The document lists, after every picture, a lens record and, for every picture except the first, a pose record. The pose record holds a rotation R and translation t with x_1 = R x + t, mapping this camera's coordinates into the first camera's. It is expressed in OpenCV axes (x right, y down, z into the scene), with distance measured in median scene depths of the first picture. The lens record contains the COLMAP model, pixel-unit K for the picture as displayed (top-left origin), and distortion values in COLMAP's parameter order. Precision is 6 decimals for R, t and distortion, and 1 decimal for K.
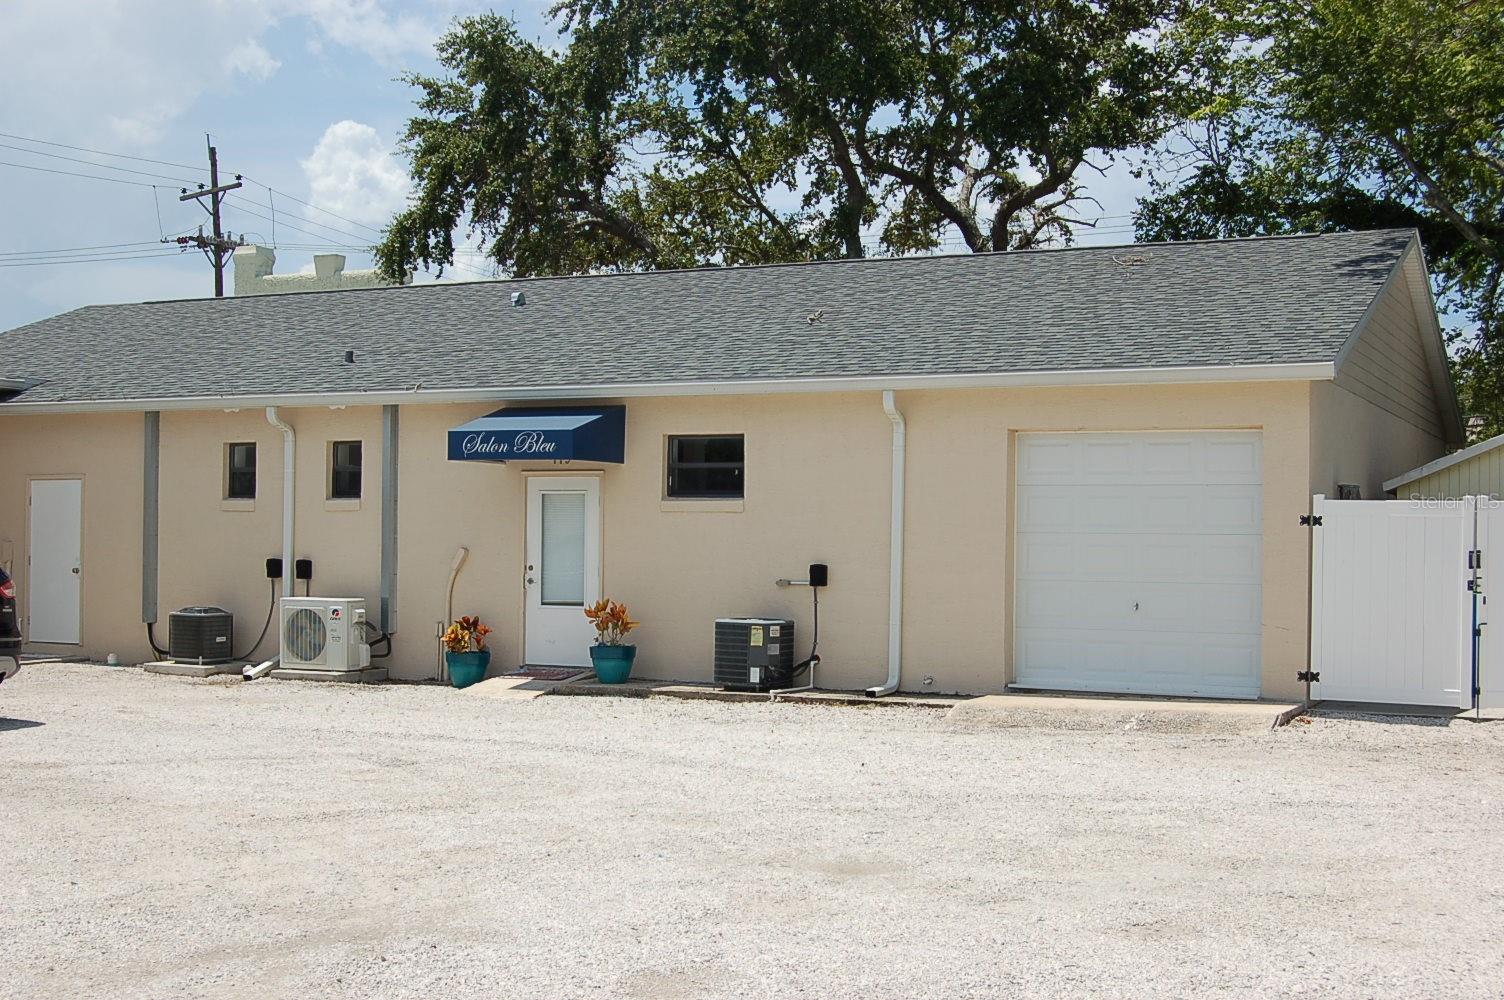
lens RADIAL K [[2014.2, 0, 746.3], [0, 2014.2, 501.9], [0, 0, 1]] dist [-0.004436, 0.000000]
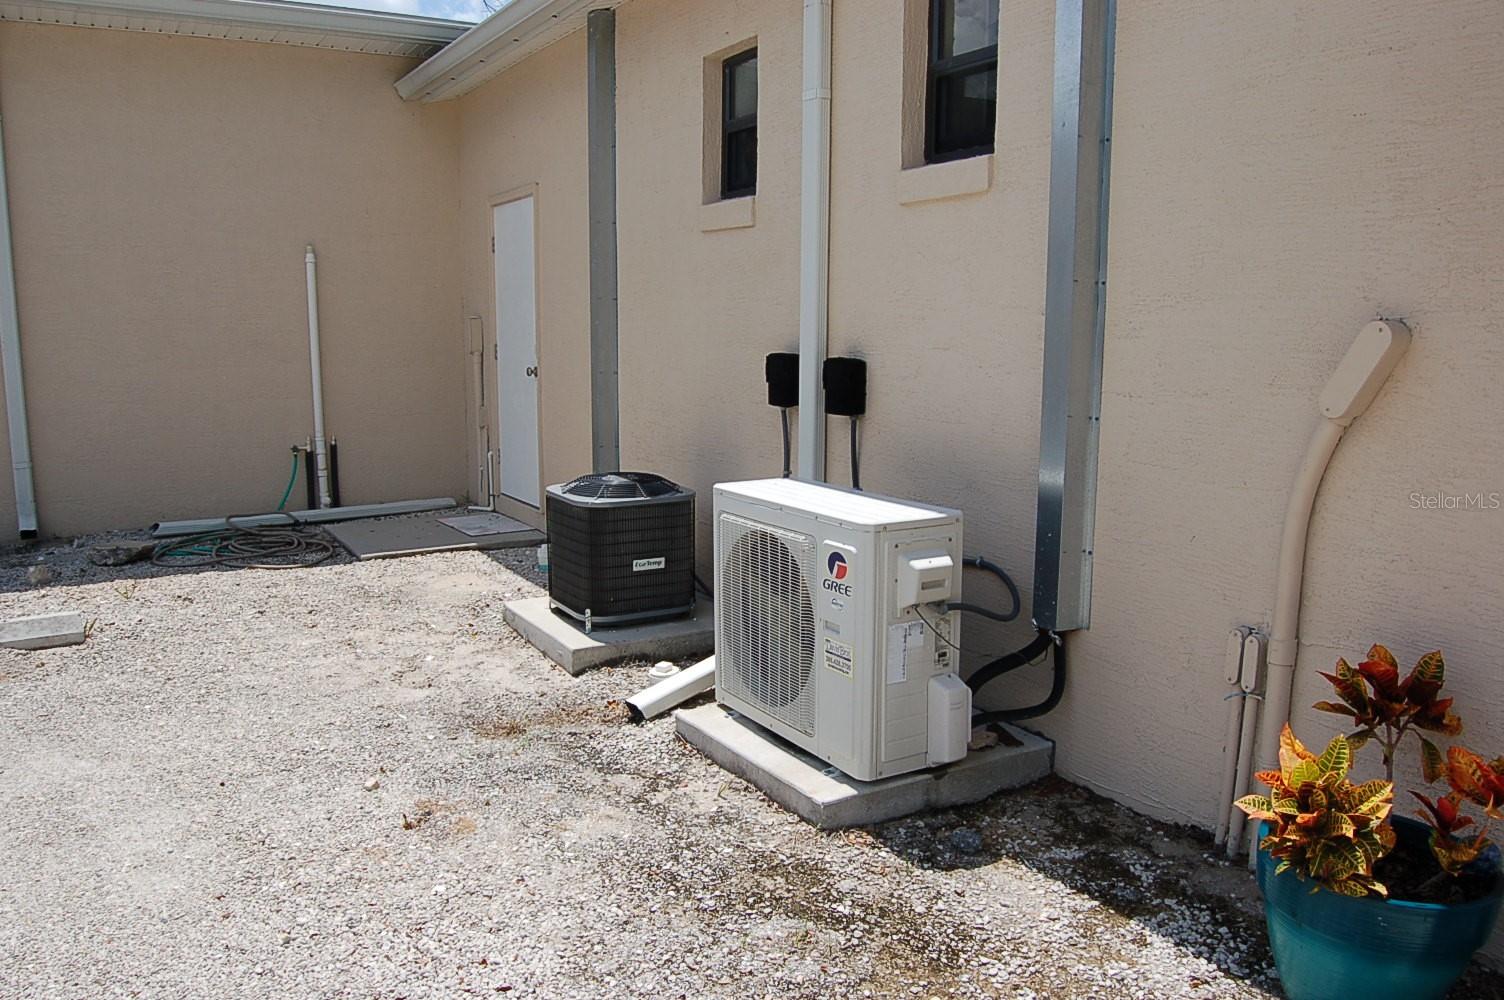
lens RADIAL K [[1183.7, 0, 753.2], [0, 1183.7, 500.8], [0, 0, 1]] dist [-0.056917, 0.020495]
pose [[0.836158, 0.075109, -0.543321, -0.125911], [0.015275, 0.987007, 0.159952, 0.020910], [0.548276, -0.142044, 0.824146, 0.846316]]
